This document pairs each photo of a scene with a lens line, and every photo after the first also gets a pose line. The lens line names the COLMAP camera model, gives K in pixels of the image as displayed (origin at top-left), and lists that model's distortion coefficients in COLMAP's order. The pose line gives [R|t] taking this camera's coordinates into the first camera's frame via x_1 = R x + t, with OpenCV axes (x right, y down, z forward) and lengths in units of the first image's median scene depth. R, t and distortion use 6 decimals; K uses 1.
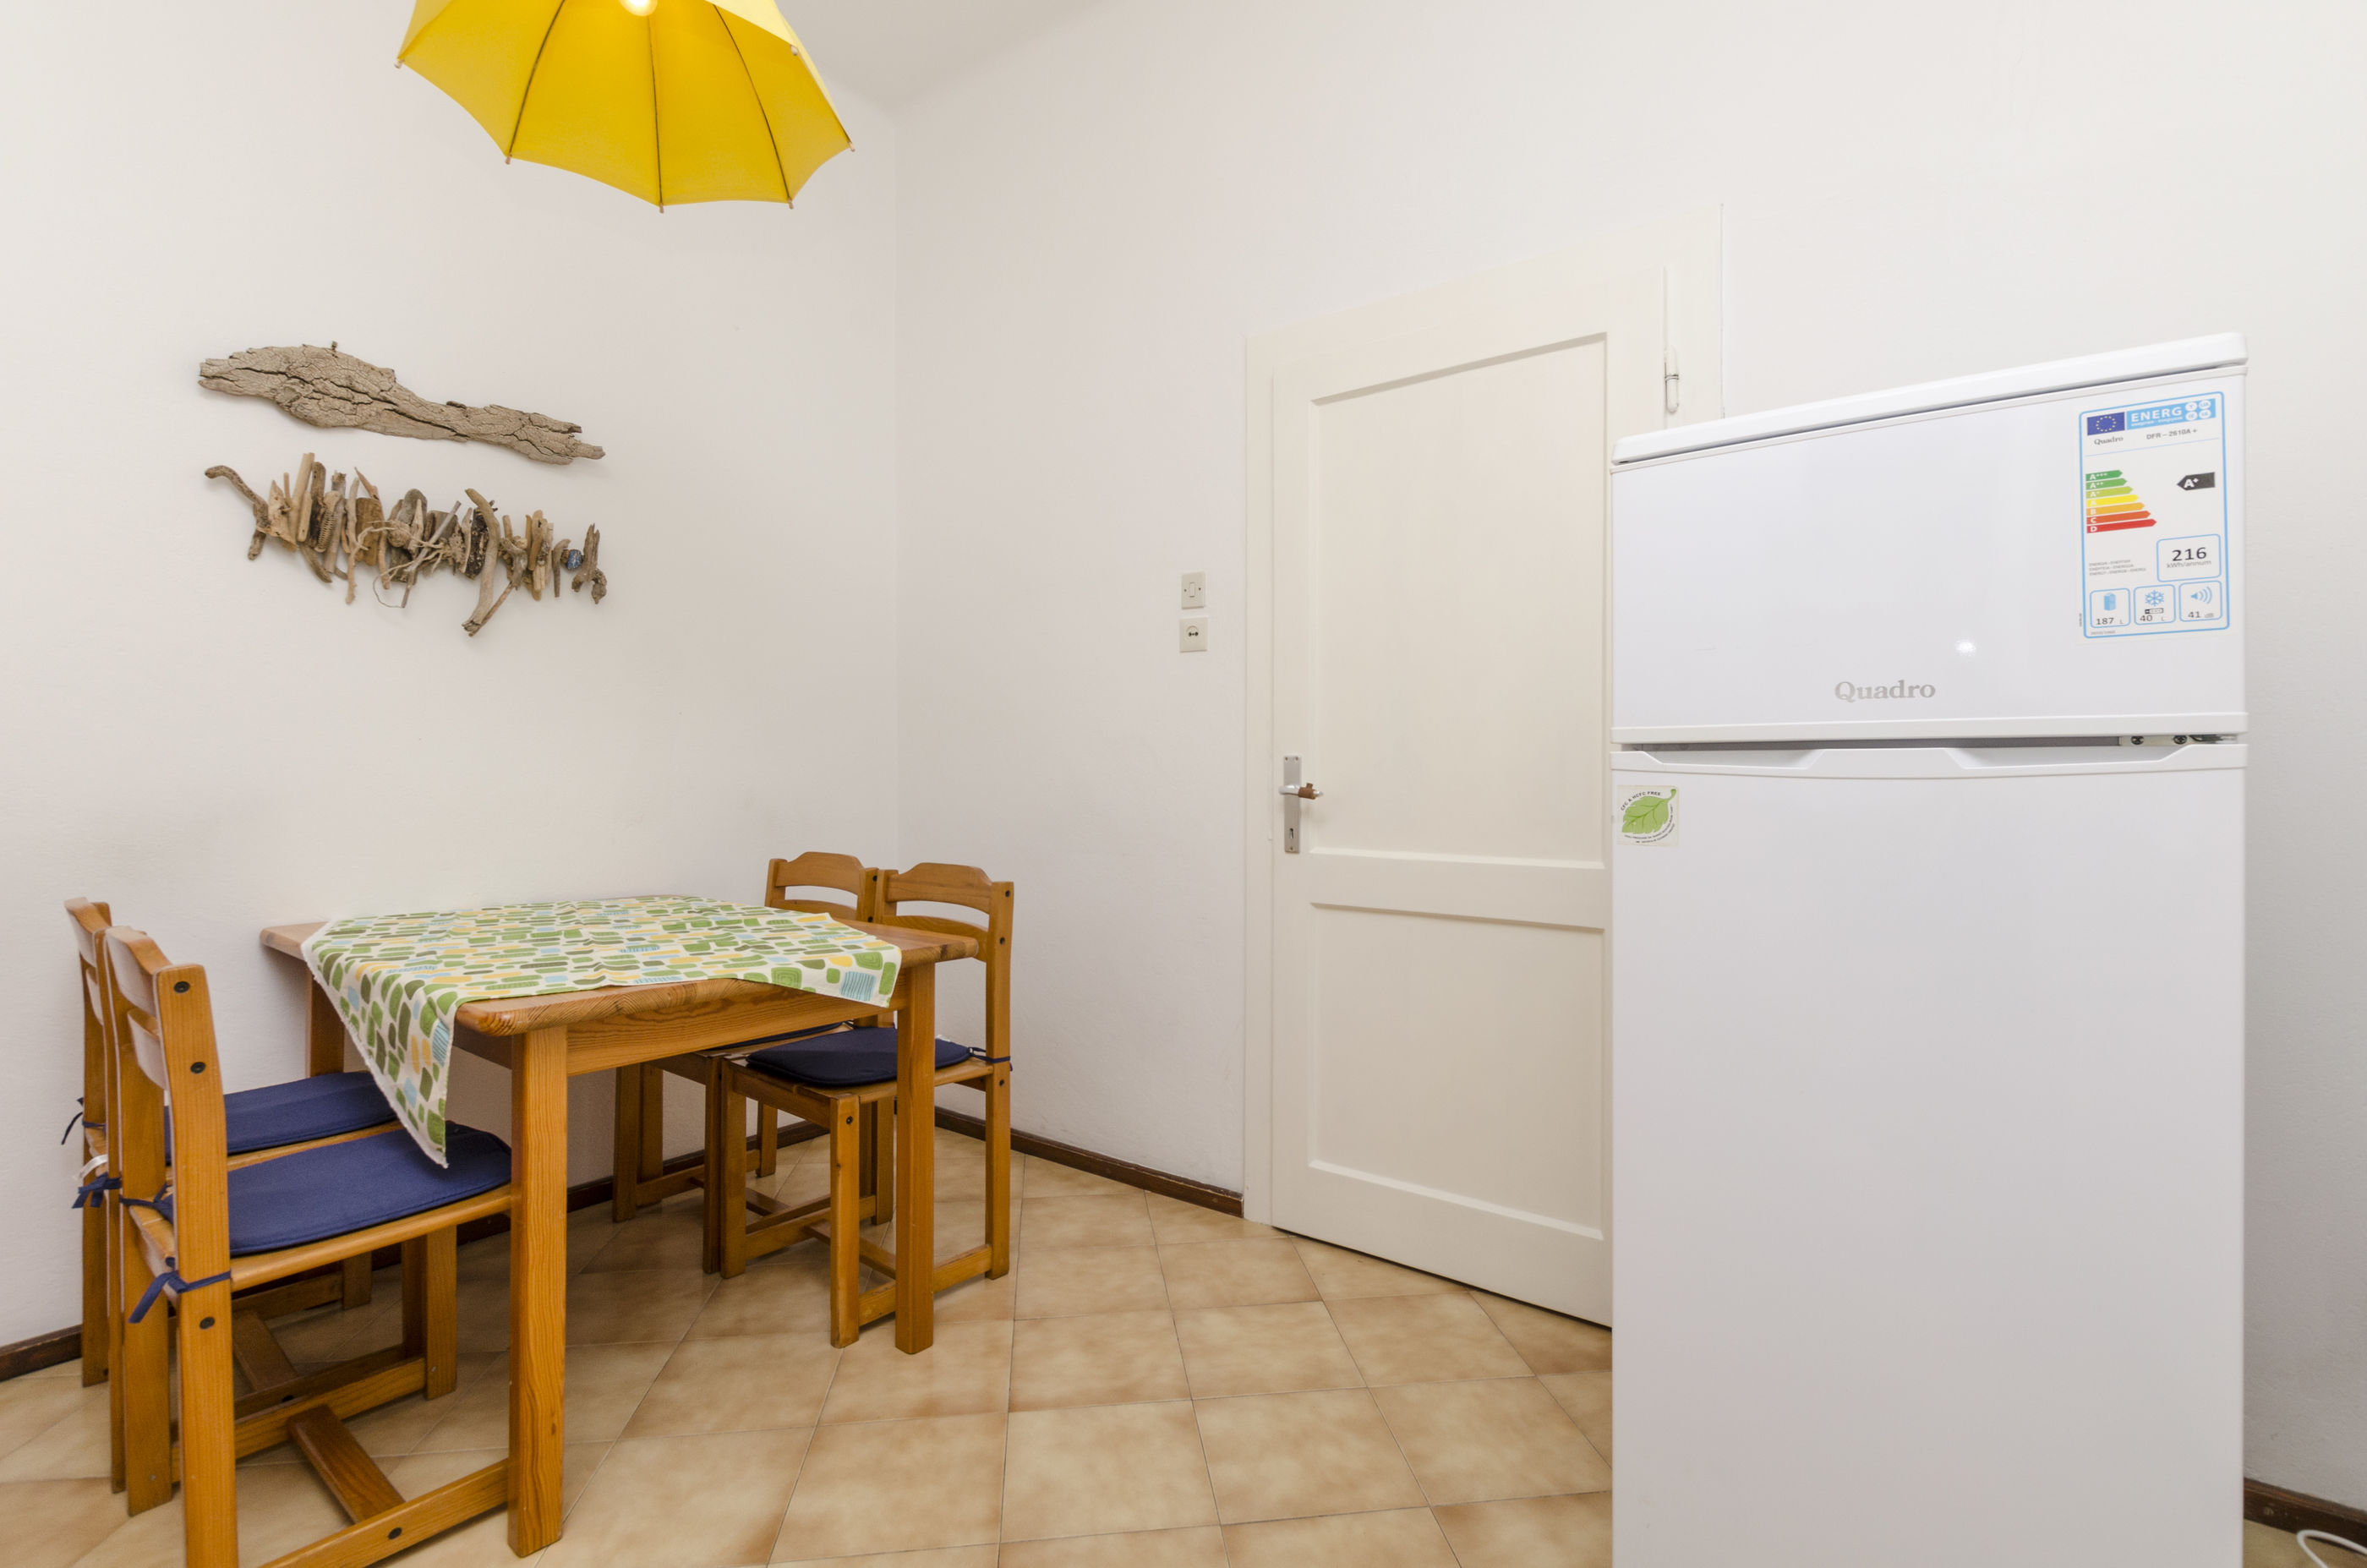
lens RADIAL K [[1080.5, 0, 1181.6], [0, 1080.5, 773.4], [0, 0, 1]] dist [0.003418, -0.002022]
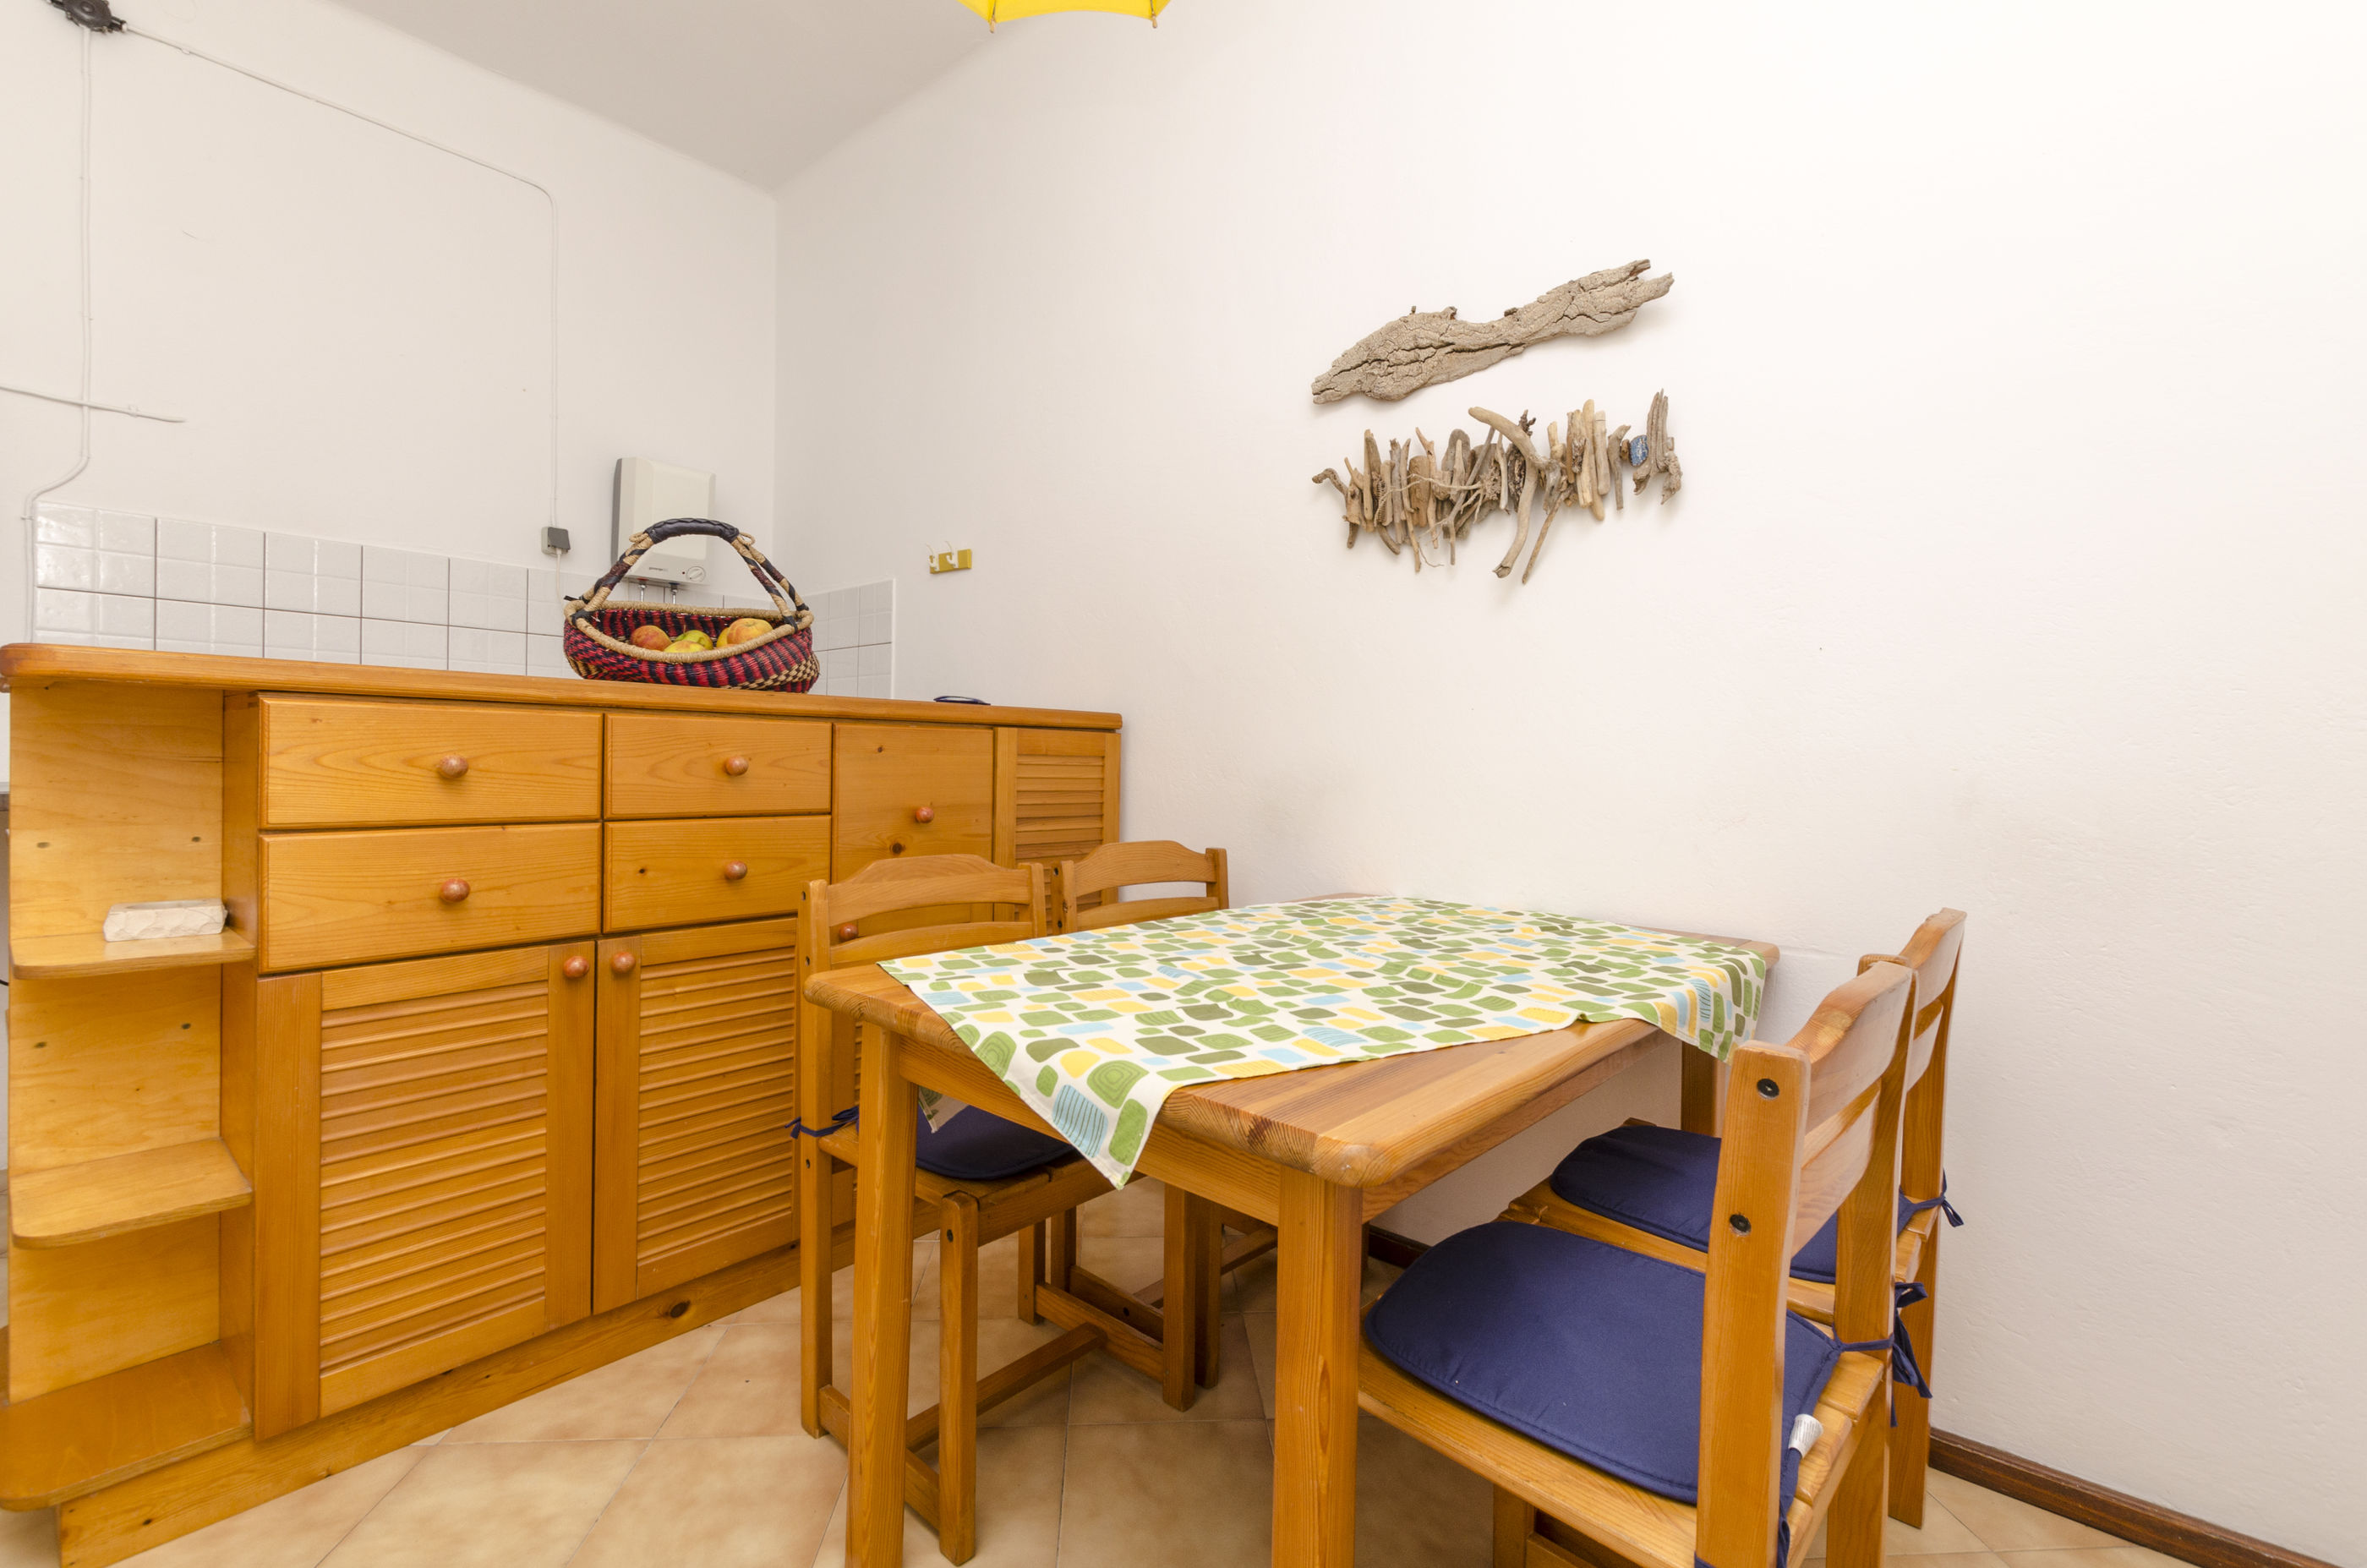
lens RADIAL K [[1019.2, 0, 1182.6], [0, 1019.2, 768.8], [0, 0, 1]] dist [0.008623, -0.001472]
pose [[-0.055047, 0.008210, -0.998450, 0.150746], [-0.015991, 0.999831, 0.009103, 0.014074], [0.998356, 0.016467, -0.054906, 0.819292]]
